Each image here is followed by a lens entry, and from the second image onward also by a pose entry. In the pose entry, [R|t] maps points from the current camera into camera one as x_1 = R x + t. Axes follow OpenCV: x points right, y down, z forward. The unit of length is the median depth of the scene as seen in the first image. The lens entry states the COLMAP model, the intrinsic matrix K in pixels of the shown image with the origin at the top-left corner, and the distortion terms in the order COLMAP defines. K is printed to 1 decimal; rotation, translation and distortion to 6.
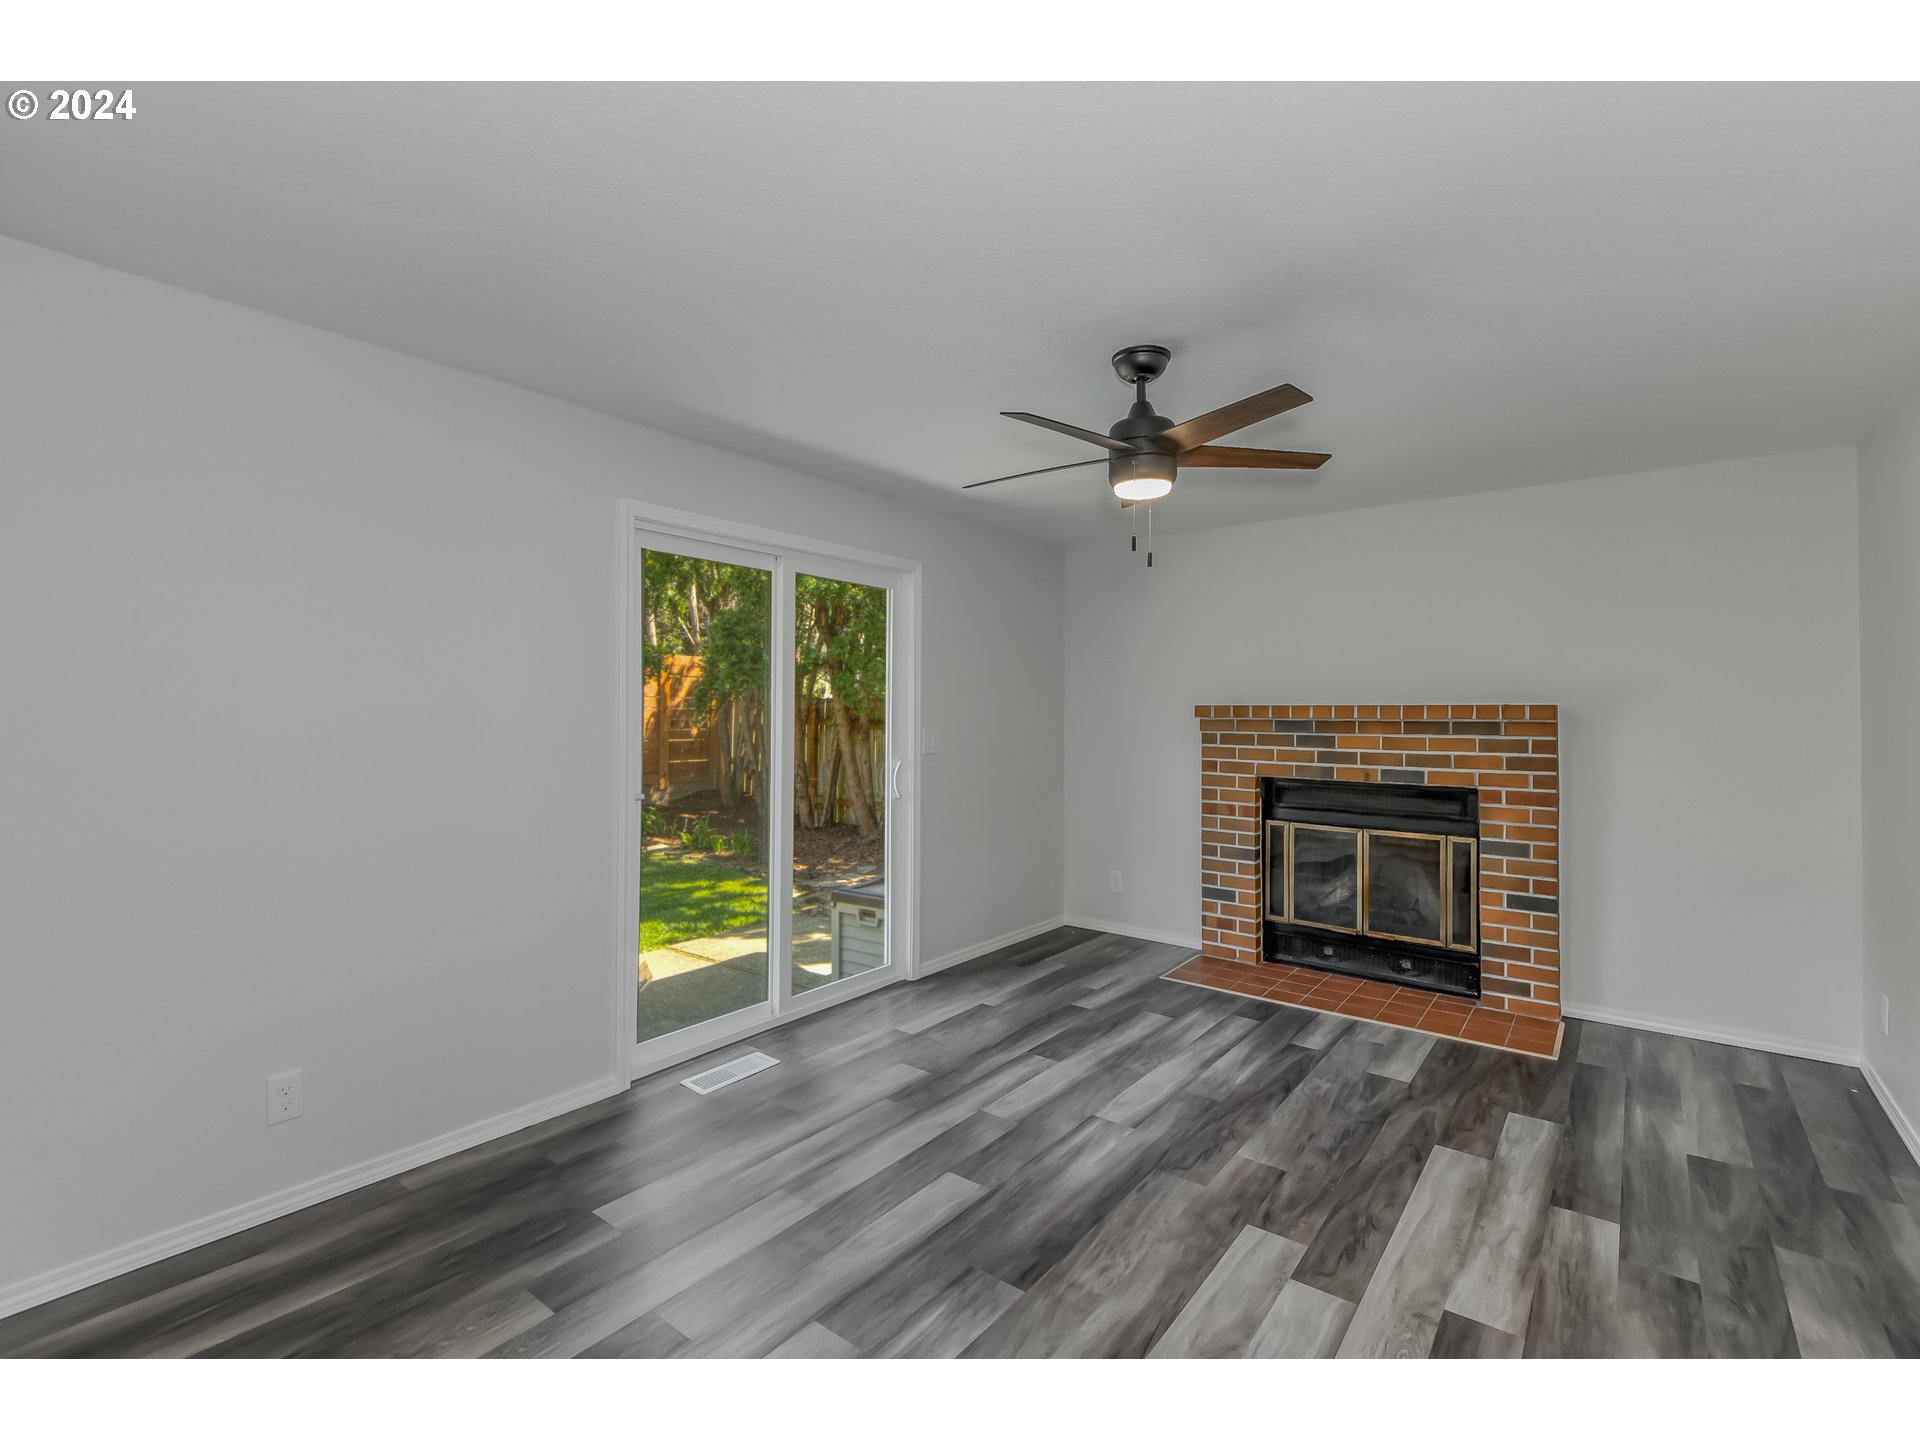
lens RADIAL K [[884.5, 0, 956.4], [0, 884.5, 717.8], [0, 0, 1]] dist [0.021056, -0.001443]
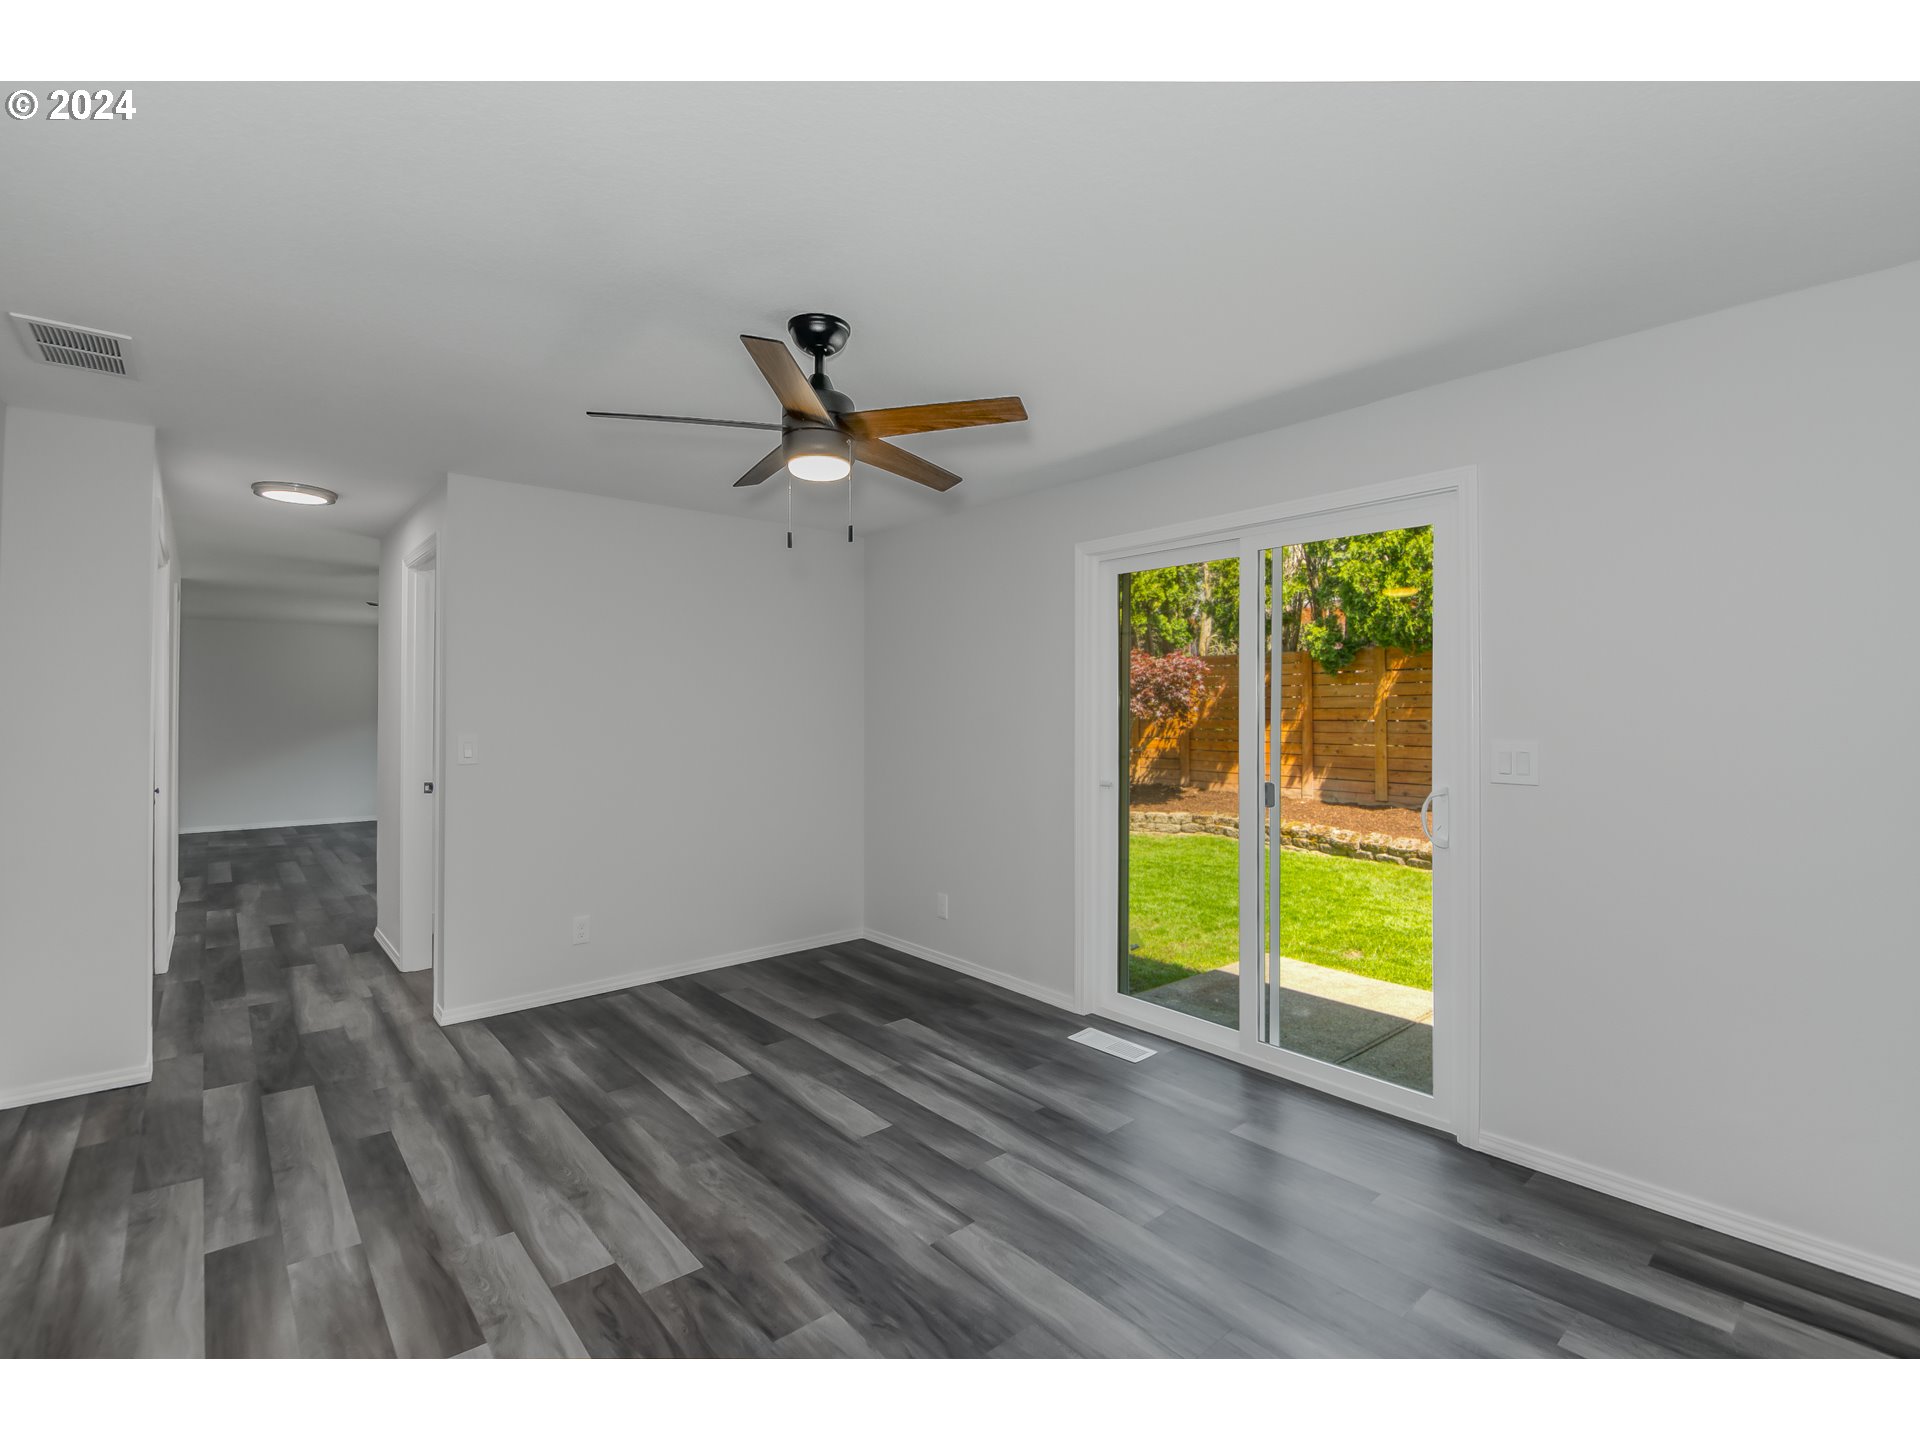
lens RADIAL K [[884.5, 0, 957.5], [0, 884.5, 714.7], [0, 0, 1]] dist [0.021056, -0.001443]
pose [[-0.211709, 0.002755, -0.977329, 1.099940], [-0.001051, 0.999995, 0.003047, -0.010164], [0.977332, 0.001672, -0.211705, 1.357954]]
